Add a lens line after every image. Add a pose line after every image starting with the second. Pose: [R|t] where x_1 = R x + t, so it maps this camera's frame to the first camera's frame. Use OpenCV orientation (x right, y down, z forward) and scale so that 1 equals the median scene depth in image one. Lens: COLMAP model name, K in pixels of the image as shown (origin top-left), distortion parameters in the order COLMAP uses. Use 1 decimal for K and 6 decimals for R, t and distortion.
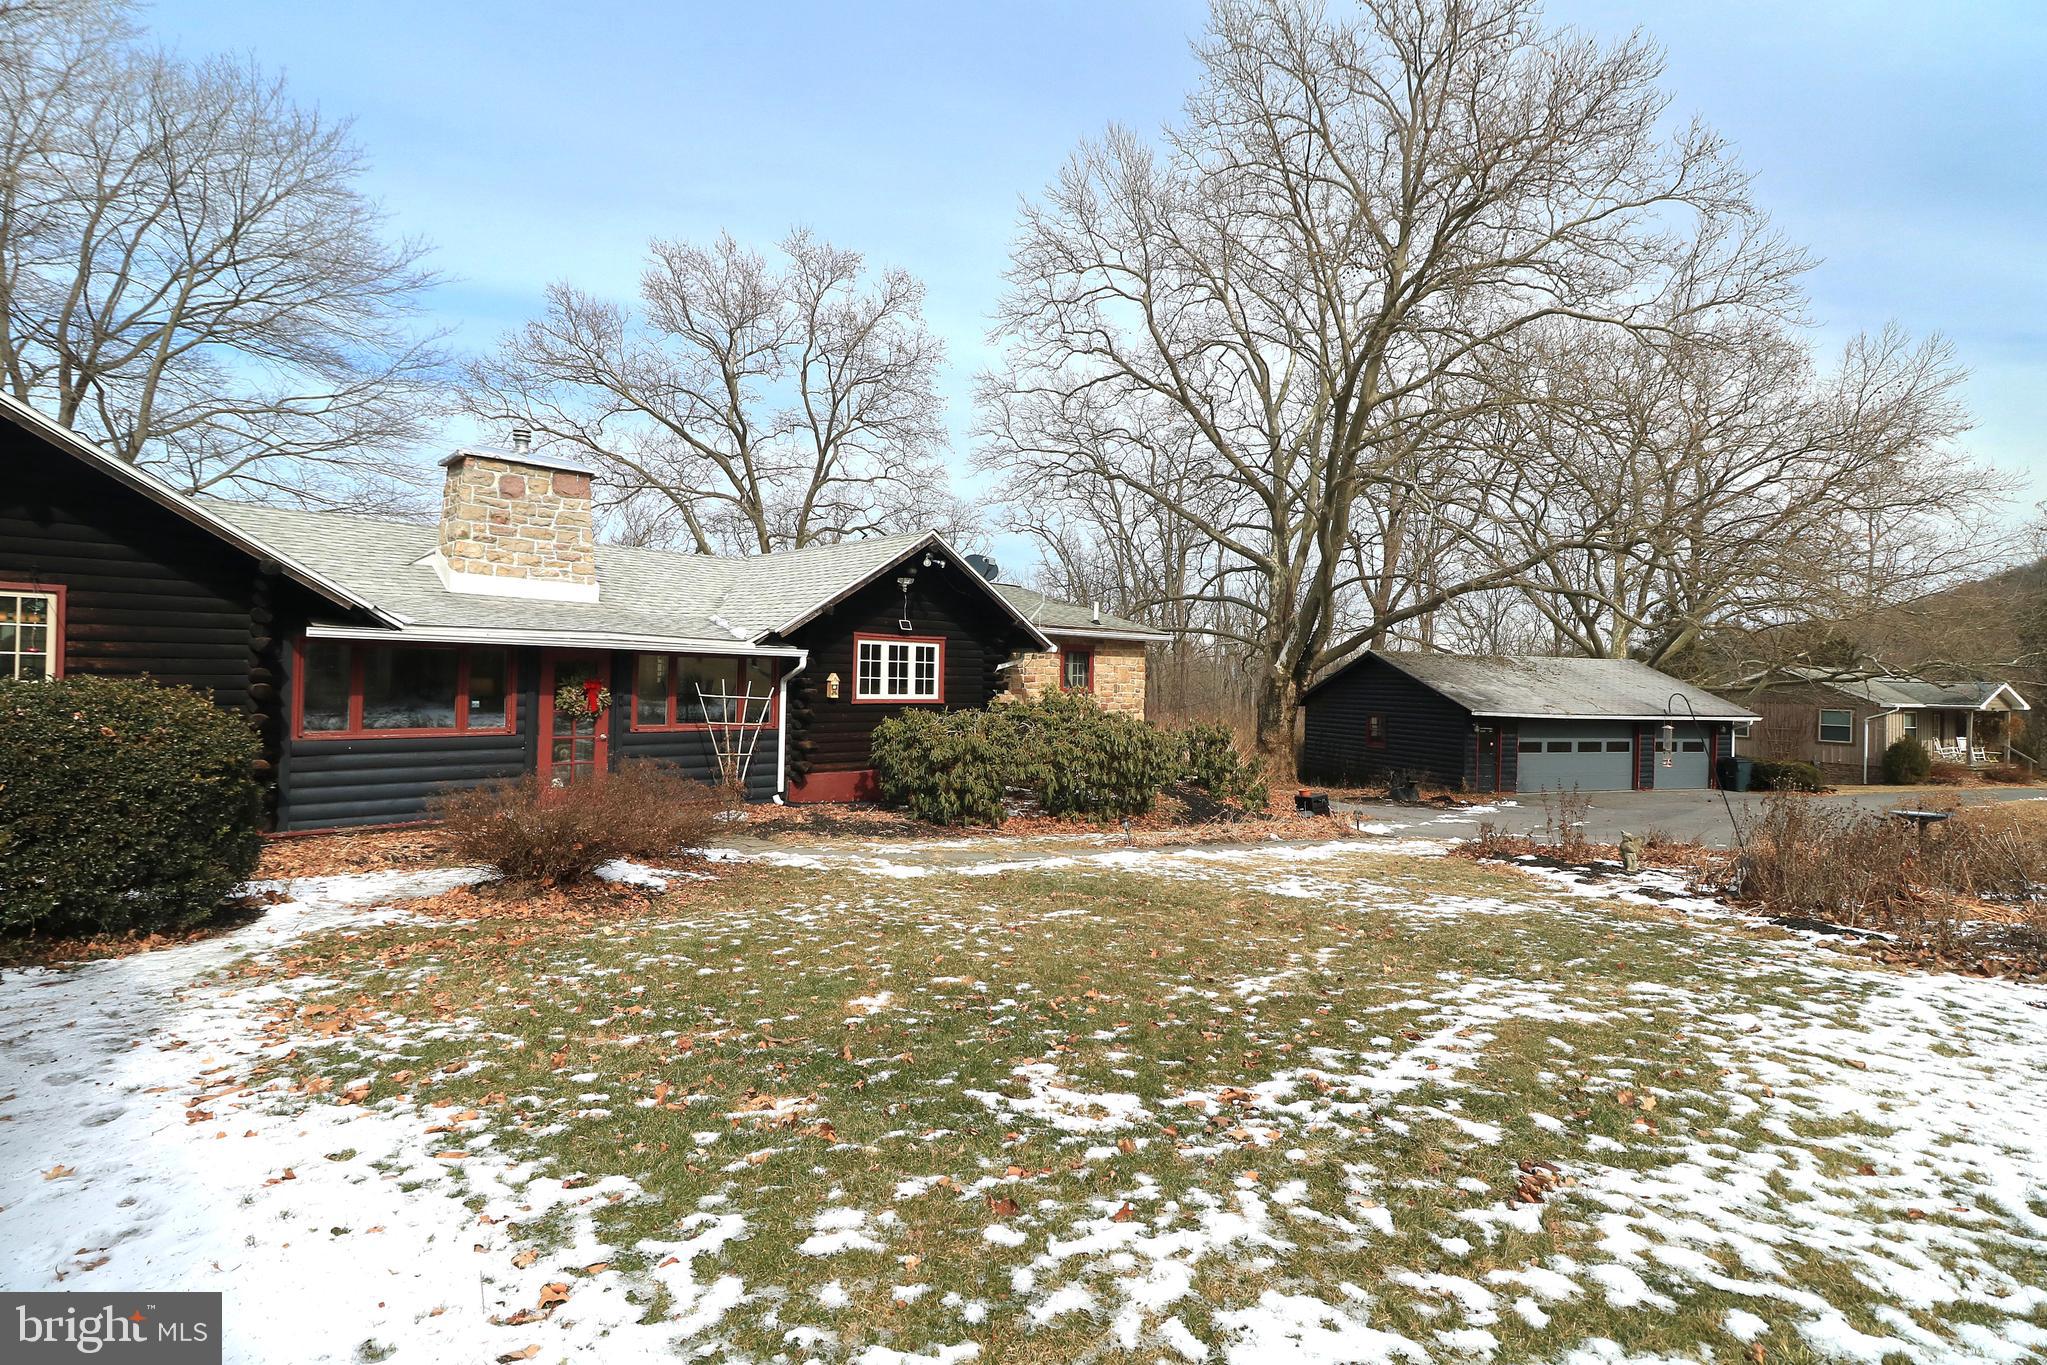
lens RADIAL K [[956.6, 0, 1020.1], [0, 956.6, 684.2], [0, 0, 1]] dist [0.000795, -0.000030]
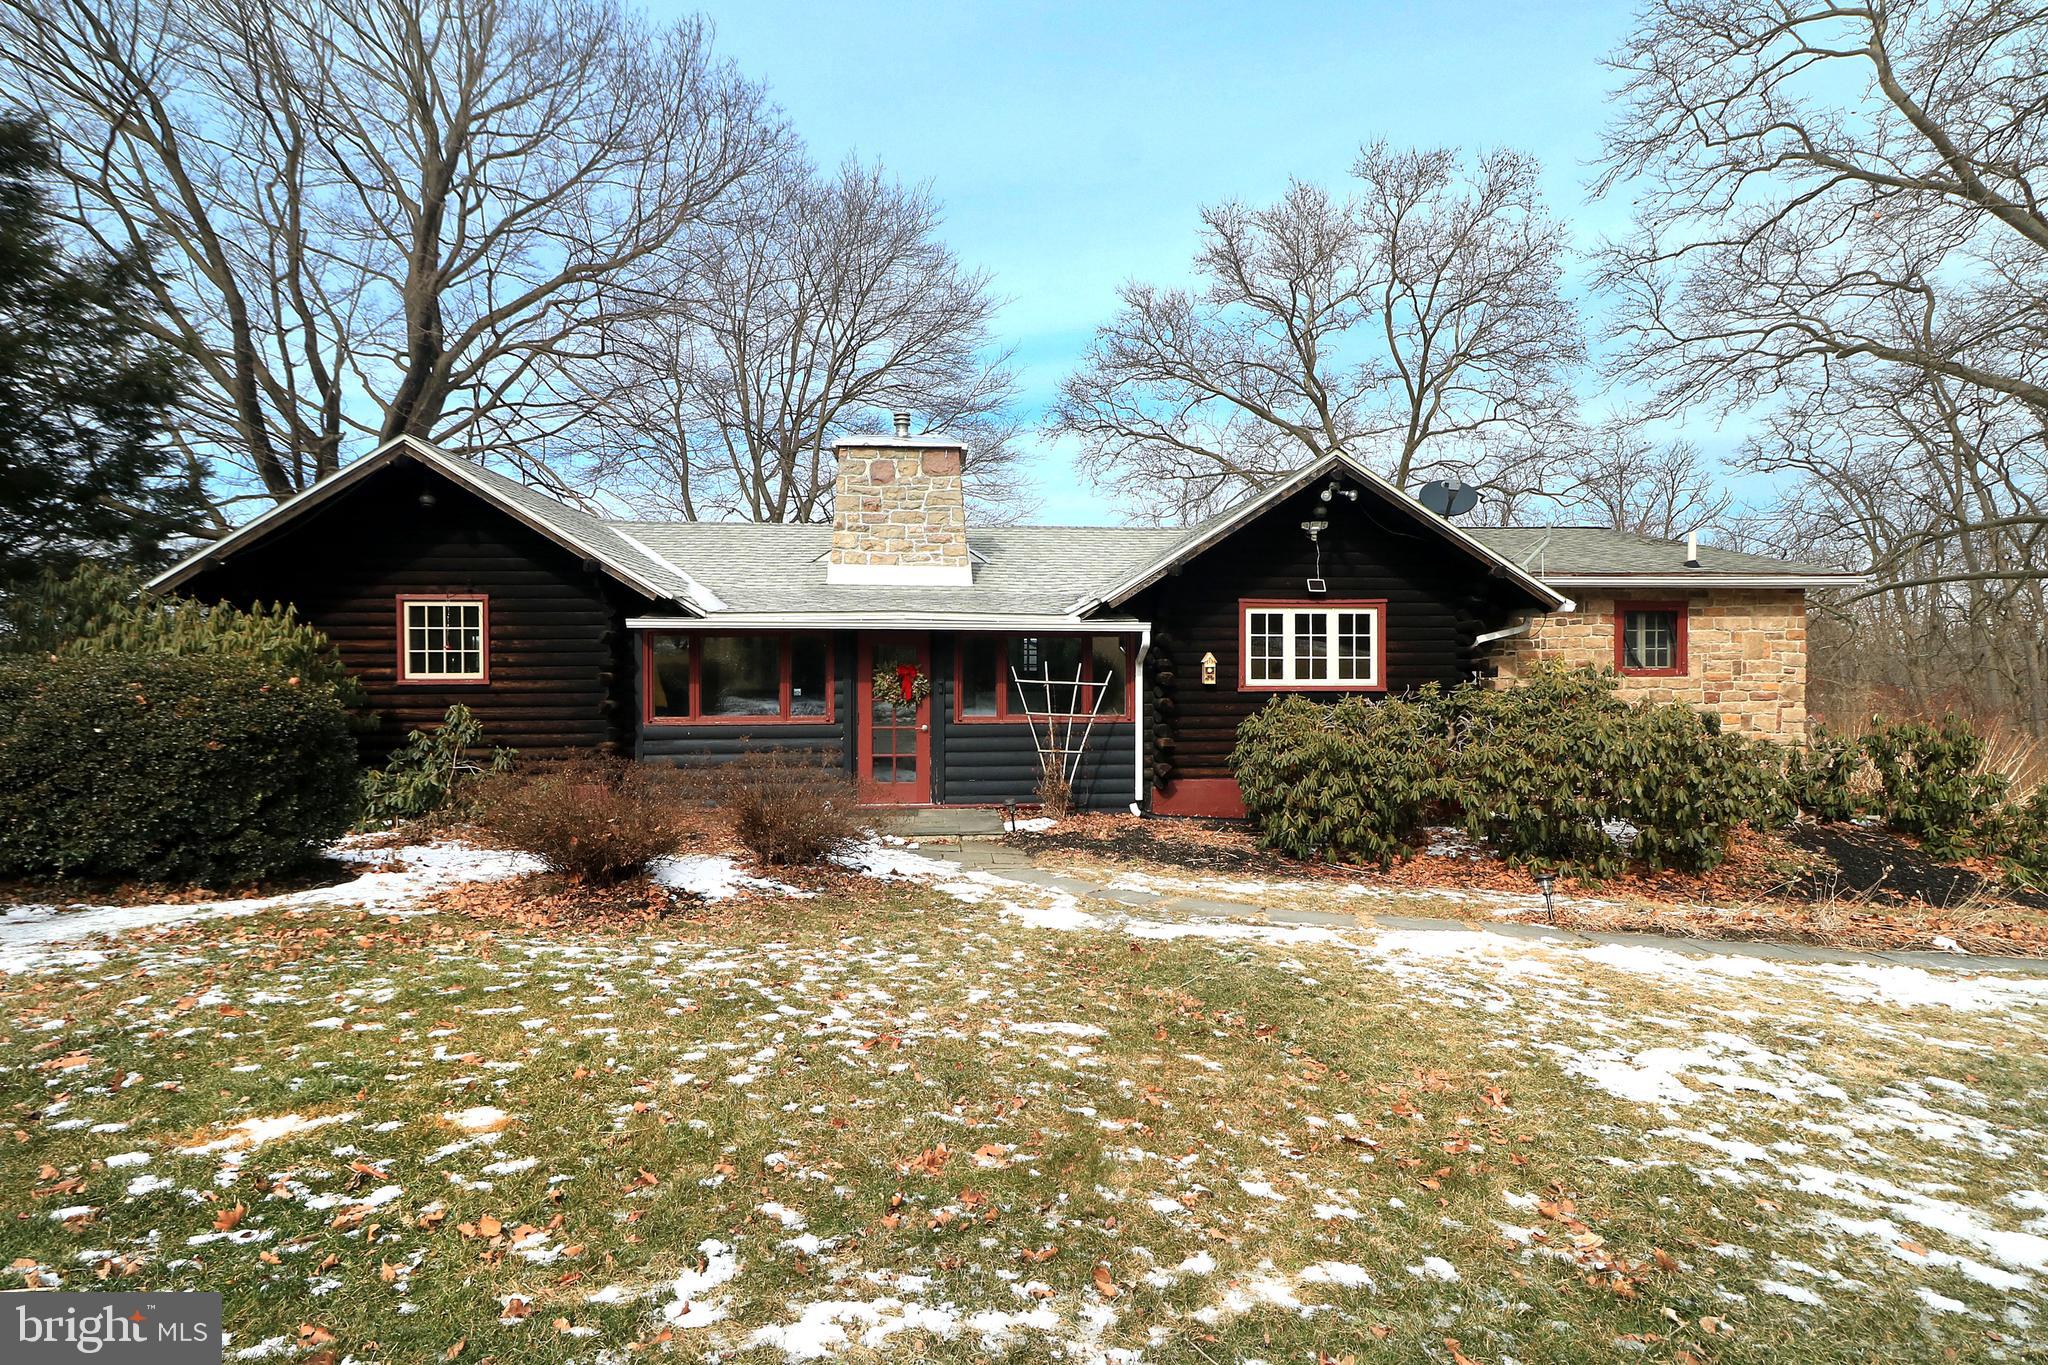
lens RADIAL K [[1008.6, 0, 1020.9], [0, 1008.6, 689.0], [0, 0, 1]] dist [0.005100, 0.003924]
pose [[0.779614, -0.015136, -0.626077, 0.192947], [0.014256, 0.999878, -0.006421, 0.020479], [0.626098, -0.003919, 0.779735, 0.249444]]
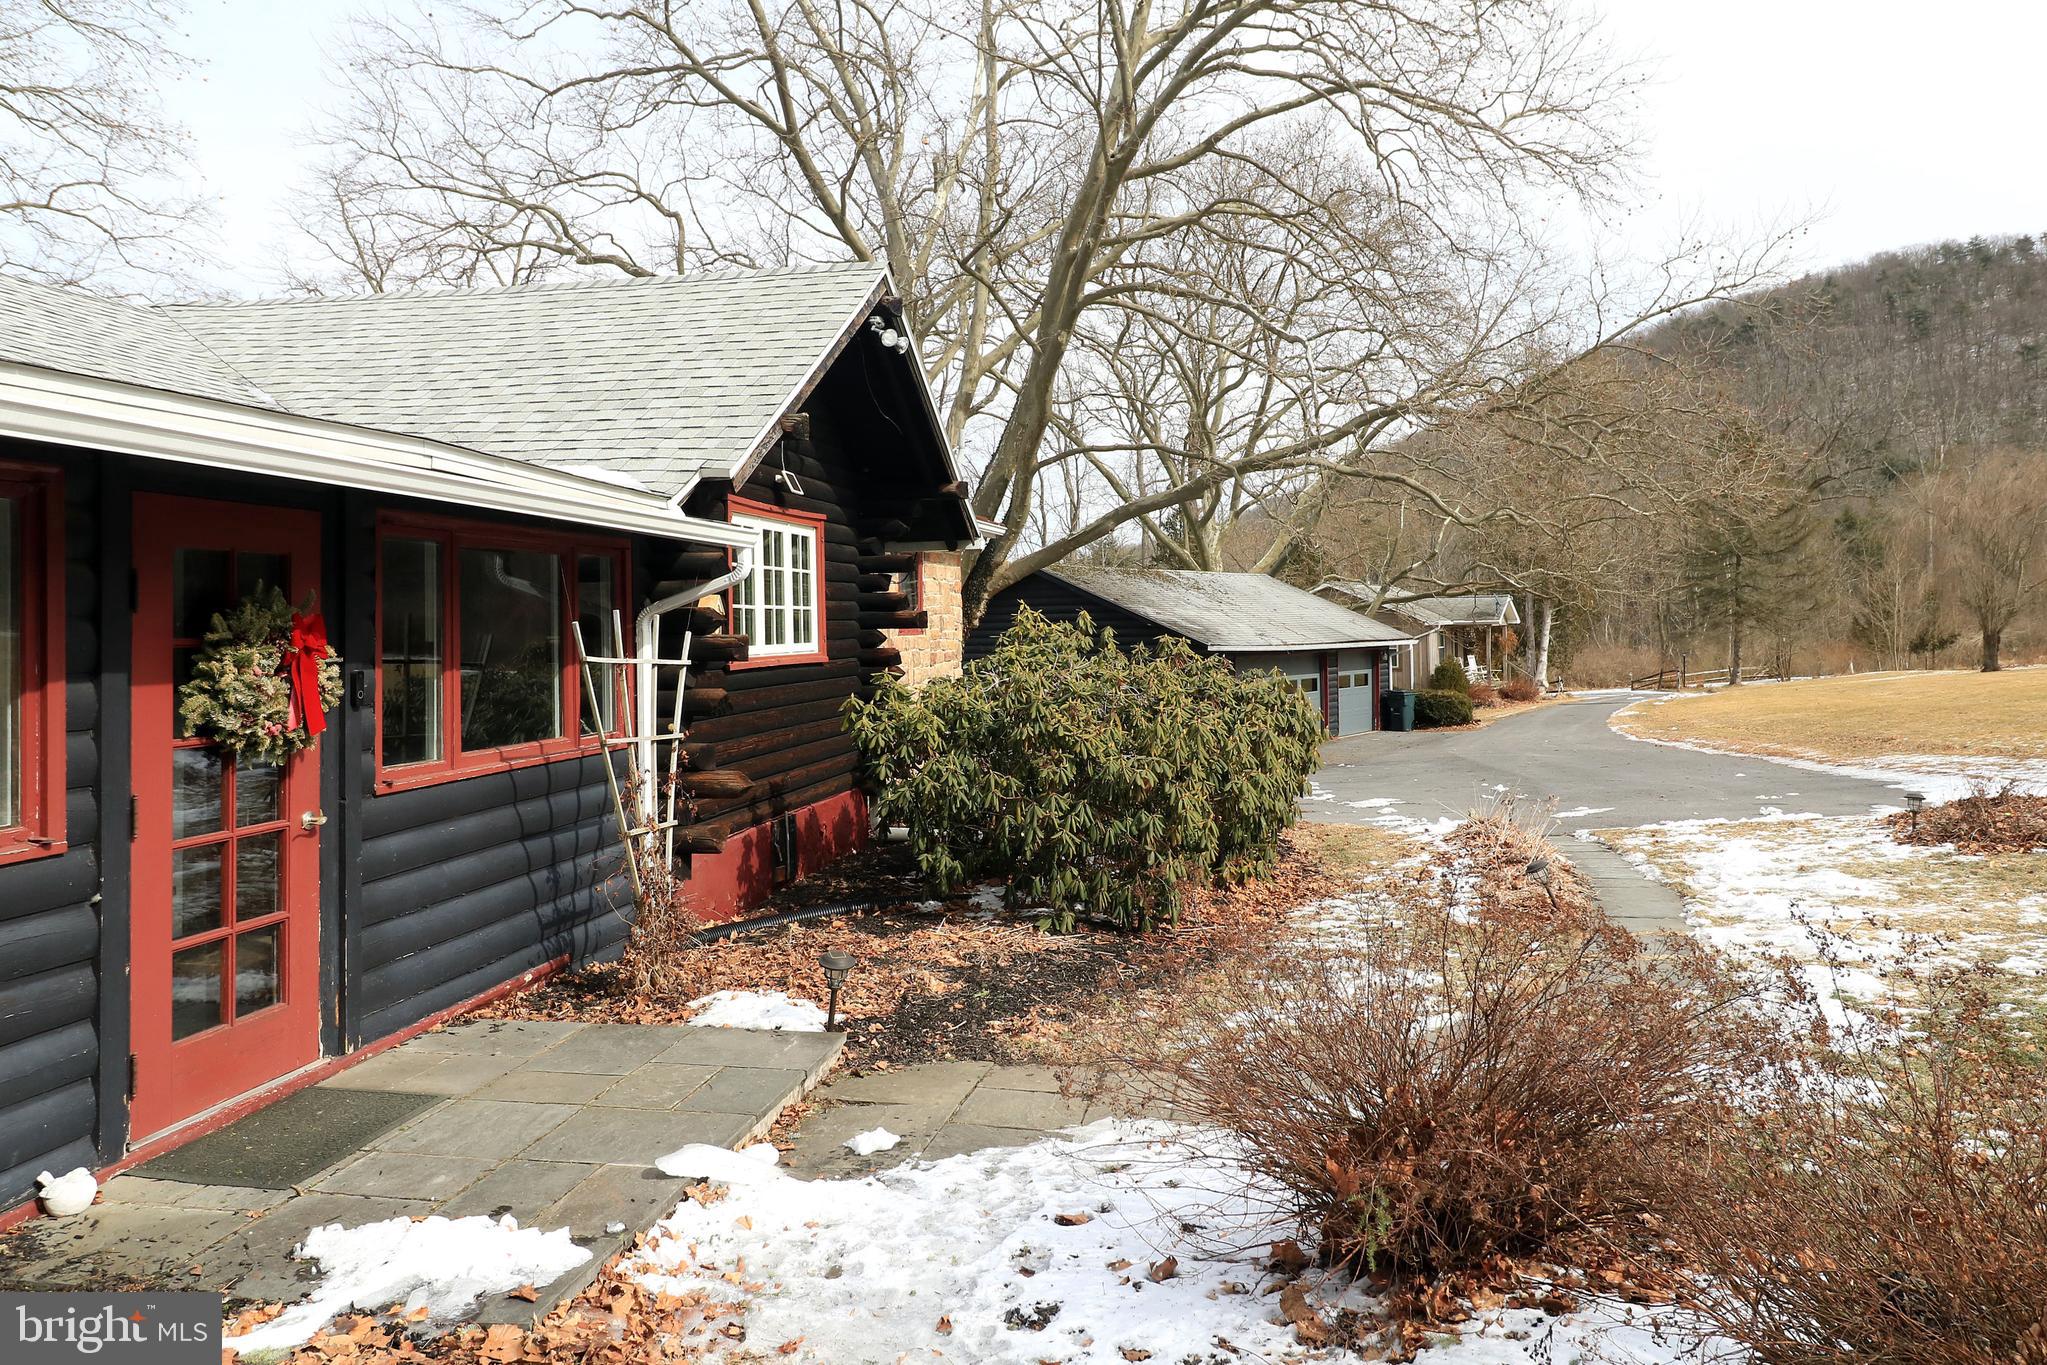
lens RADIAL K [[1380.8, 0, 1024.9], [0, 1380.8, 665.0], [0, 0, 1]] dist [-0.005451, 0.001233]
pose [[0.812941, -0.050566, 0.580147, -0.403623], [0.036546, 0.998689, 0.035835, 0.001461], [-0.581199, -0.007930, 0.813723, 0.443415]]
